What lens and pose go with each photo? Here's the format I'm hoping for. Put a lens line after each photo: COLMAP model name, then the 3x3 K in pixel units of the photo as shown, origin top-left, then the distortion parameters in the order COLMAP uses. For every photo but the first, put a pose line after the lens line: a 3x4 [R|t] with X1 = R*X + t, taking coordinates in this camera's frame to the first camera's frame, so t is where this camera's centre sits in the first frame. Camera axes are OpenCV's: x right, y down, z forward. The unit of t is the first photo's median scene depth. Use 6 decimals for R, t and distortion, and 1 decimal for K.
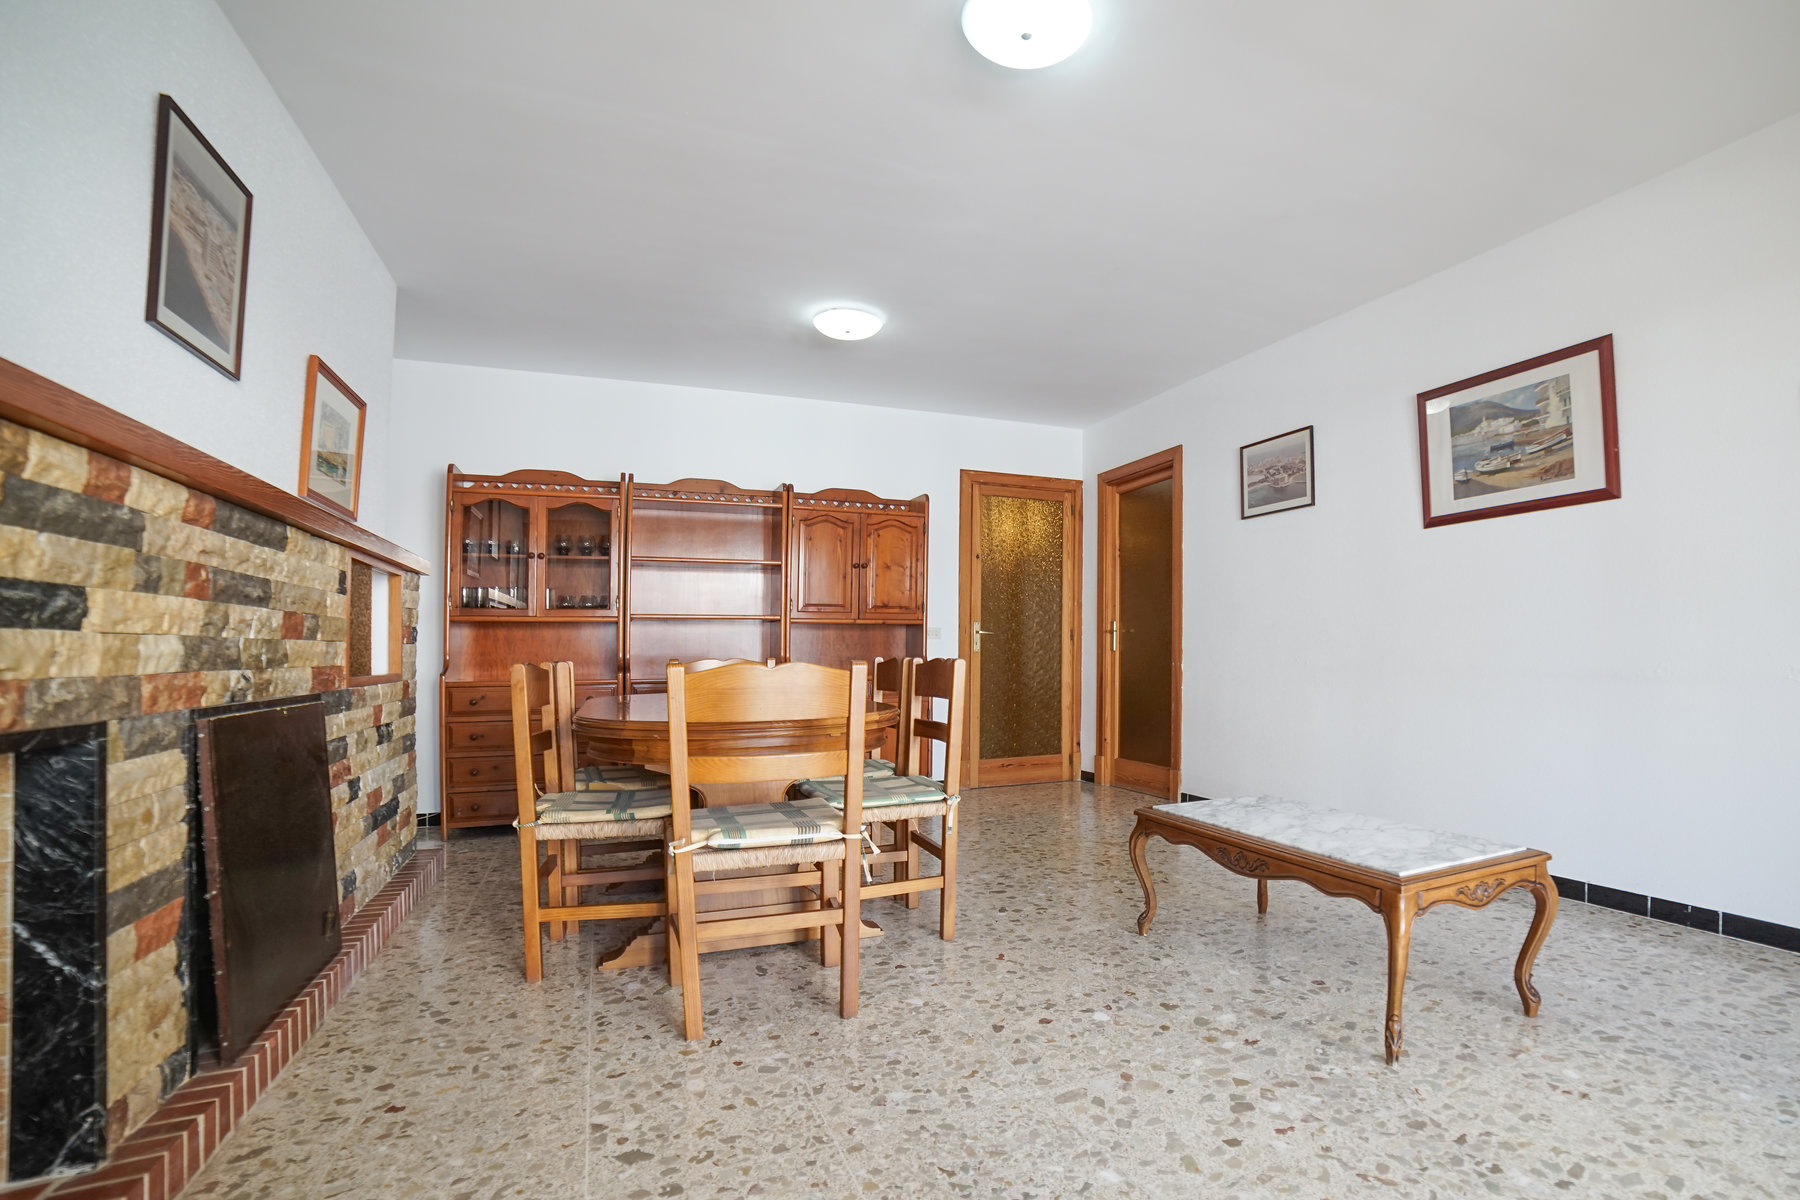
lens RADIAL K [[849.6, 0, 967.3], [0, 849.6, 667.9], [0, 0, 1]] dist [-0.116295, 0.049276]
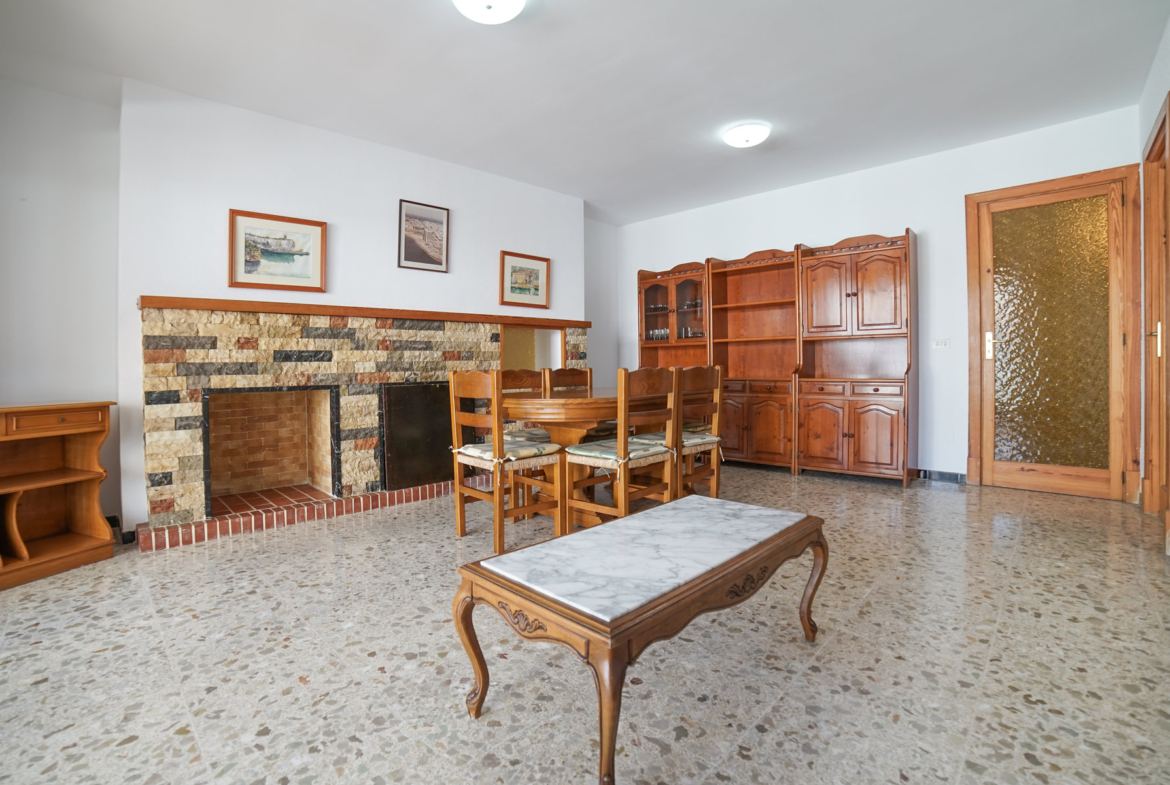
lens RADIAL K [[542.0, 0, 597.9], [0, 542.0, 378.4], [0, 0, 1]] dist [-0.128485, 0.050856]
pose [[0.365011, 0.021245, -0.930761, 1.334657], [-0.005554, 0.999772, 0.020642, -0.018095], [0.930987, -0.002365, 0.365045, 0.937960]]
